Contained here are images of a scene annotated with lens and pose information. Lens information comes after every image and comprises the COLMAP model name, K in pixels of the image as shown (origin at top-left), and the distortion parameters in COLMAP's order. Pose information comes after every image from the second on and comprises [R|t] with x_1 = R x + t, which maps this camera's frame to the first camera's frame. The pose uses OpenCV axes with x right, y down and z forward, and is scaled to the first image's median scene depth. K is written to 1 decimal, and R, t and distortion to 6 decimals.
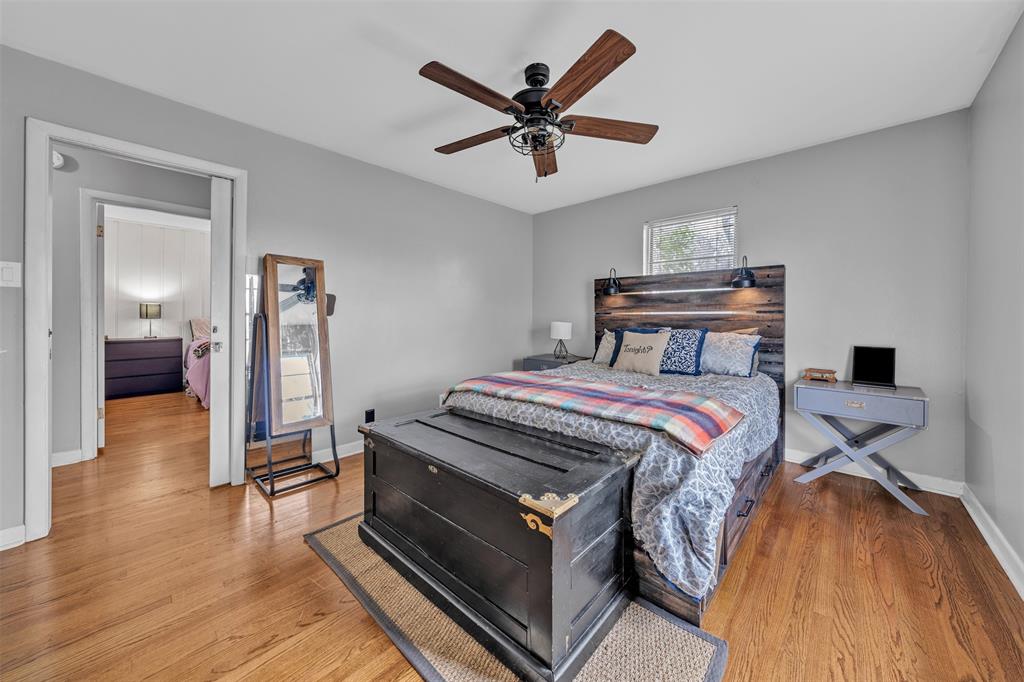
lens RADIAL K [[362.8, 0, 512.0], [0, 362.8, 341.0], [0, 0, 1]] dist [0.007800, -0.000072]
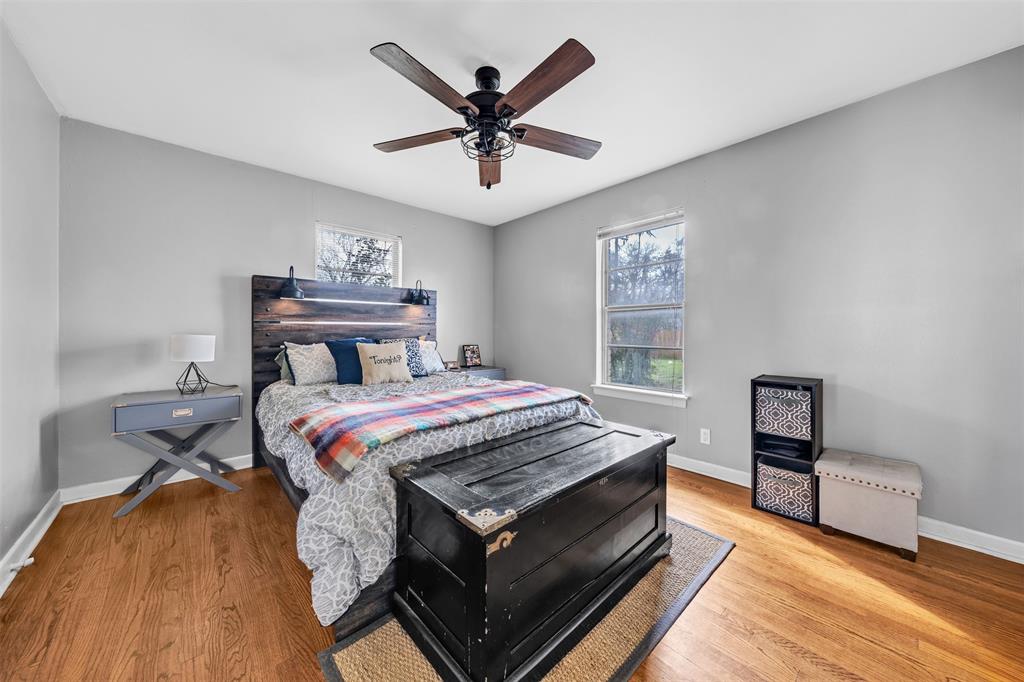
lens RADIAL K [[354.5, 0, 512.4], [0, 354.5, 326.1], [0, 0, 1]] dist [0.000327, 0.000016]
pose [[0.079757, 0.002269, 0.996812, -0.875169], [0.058452, 0.998266, -0.006949, -0.060876], [-0.995099, 0.058819, 0.079486, 0.816756]]
